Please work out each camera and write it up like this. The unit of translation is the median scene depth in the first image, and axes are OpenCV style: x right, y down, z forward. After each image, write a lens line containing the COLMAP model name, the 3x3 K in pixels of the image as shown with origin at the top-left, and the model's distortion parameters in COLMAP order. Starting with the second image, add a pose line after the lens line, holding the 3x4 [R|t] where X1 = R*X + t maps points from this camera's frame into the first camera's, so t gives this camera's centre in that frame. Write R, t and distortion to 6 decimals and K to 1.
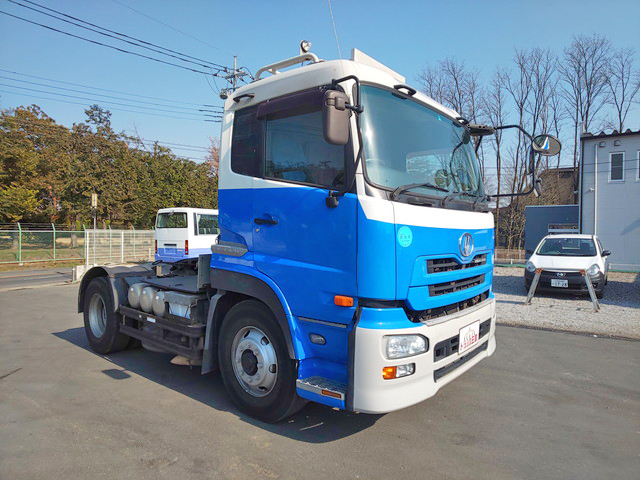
lens RADIAL K [[412.2, 0, 319.0], [0, 412.2, 234.9], [0, 0, 1]] dist [0.000740, -0.021001]
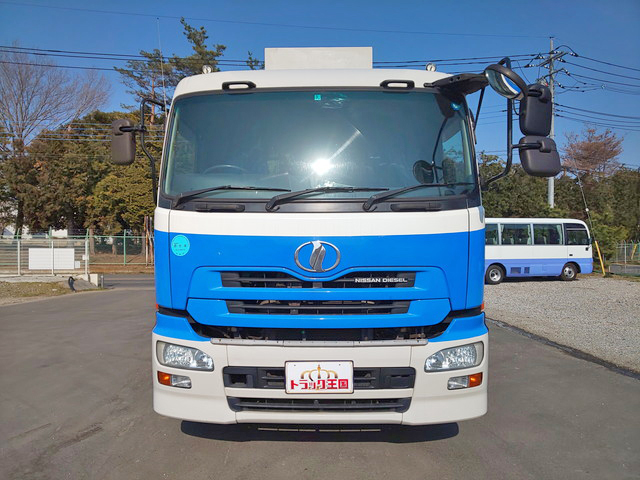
lens RADIAL K [[412.2, 0, 315.8], [0, 412.2, 245.8], [0, 0, 1]] dist [0.000740, -0.021001]
pose [[0.615977, 0.003045, -0.787758, 1.023487], [-0.003234, 0.999994, 0.001337, 0.003160], [0.787757, 0.001725, 0.615984, 0.565508]]
